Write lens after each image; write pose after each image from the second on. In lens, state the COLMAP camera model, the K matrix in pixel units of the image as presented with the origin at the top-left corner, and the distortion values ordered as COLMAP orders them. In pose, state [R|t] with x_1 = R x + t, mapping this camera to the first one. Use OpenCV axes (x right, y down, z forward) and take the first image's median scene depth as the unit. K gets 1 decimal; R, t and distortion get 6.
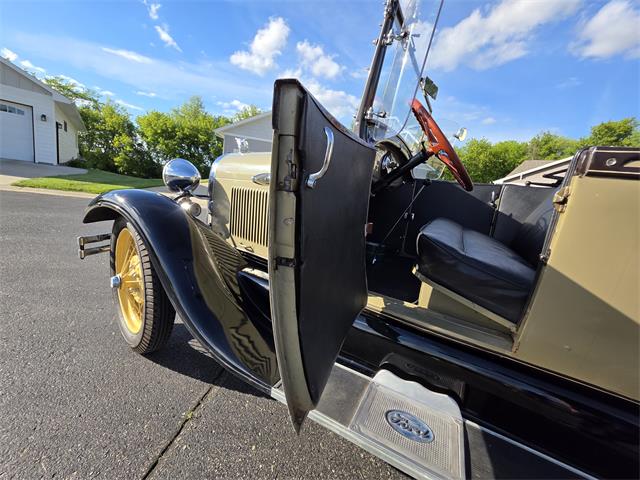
lens RADIAL K [[258.2, 0, 322.8], [0, 258.2, 238.1], [0, 0, 1]] dist [0.001246, -0.000275]
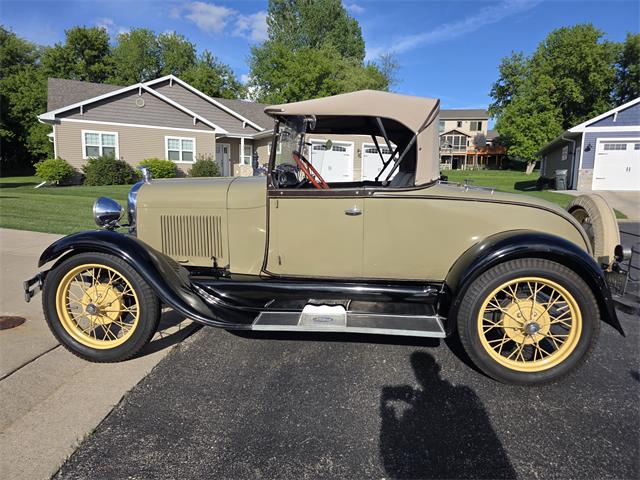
lens RADIAL K [[419.8, 0, 323.8], [0, 419.8, 239.6], [0, 0, 1]] dist [0.064165, -0.065322]
pose [[0.162511, -0.275376, 0.947501, -0.109707], [0.176842, 0.952846, 0.246599, -0.051082], [-0.970730, 0.127483, 0.203546, 0.156321]]
